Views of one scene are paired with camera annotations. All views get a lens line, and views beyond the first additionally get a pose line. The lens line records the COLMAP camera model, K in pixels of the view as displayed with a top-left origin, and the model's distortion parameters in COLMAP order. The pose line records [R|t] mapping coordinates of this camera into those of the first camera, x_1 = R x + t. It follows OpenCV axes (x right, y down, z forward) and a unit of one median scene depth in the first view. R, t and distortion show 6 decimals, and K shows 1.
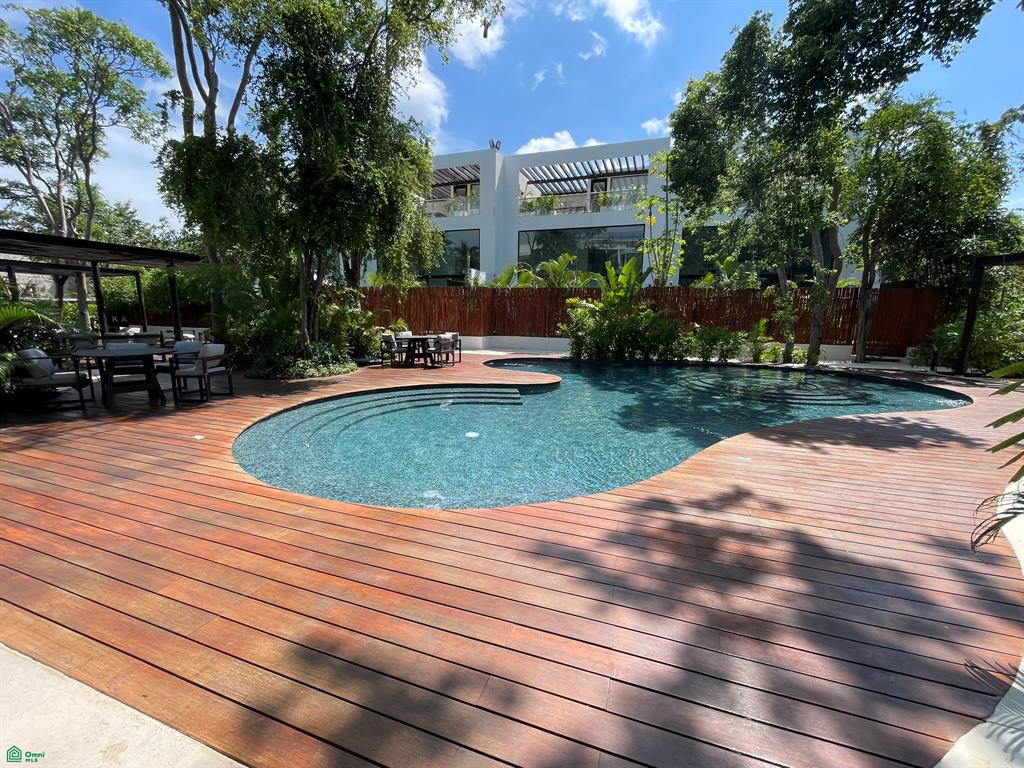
lens RADIAL K [[414.5, 0, 512.0], [0, 414.5, 384.0], [0, 0, 1]] dist [-0.005178, 0.000437]
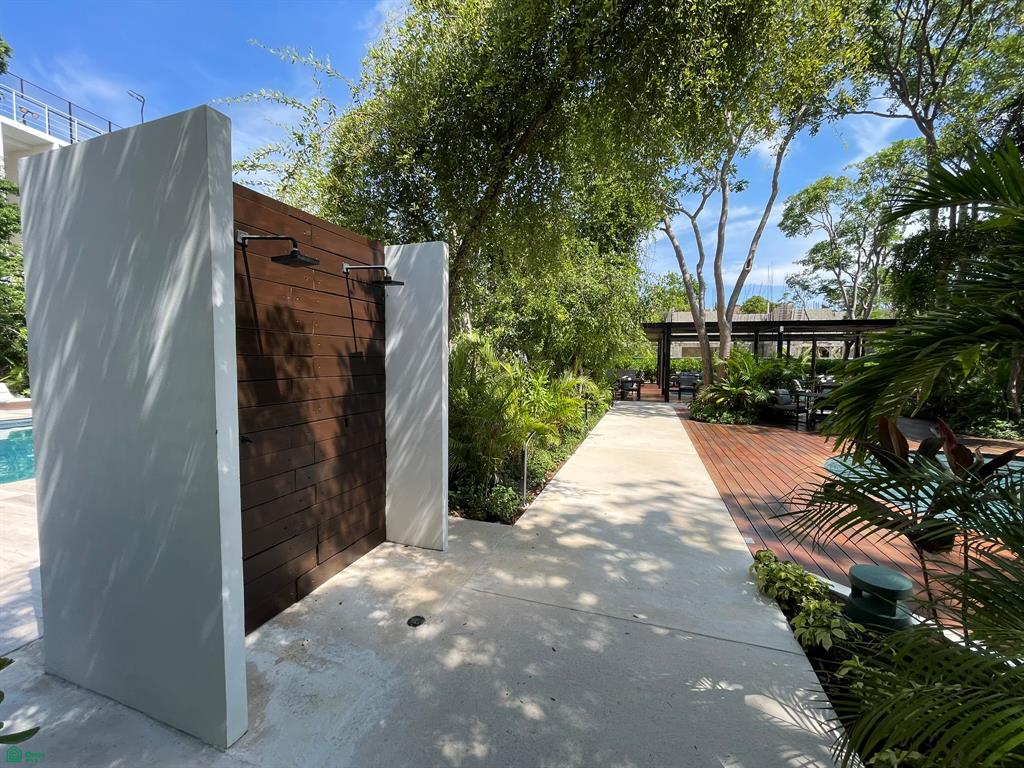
lens RADIAL K [[414.5, 0, 512.0], [0, 414.5, 384.0], [0, 0, 1]] dist [-0.005178, 0.000437]
pose [[0.023242, 0.052380, -0.998357, 0.258144], [-0.181873, 0.982184, 0.047298, 0.009675], [0.983047, 0.180475, 0.032354, -0.099210]]
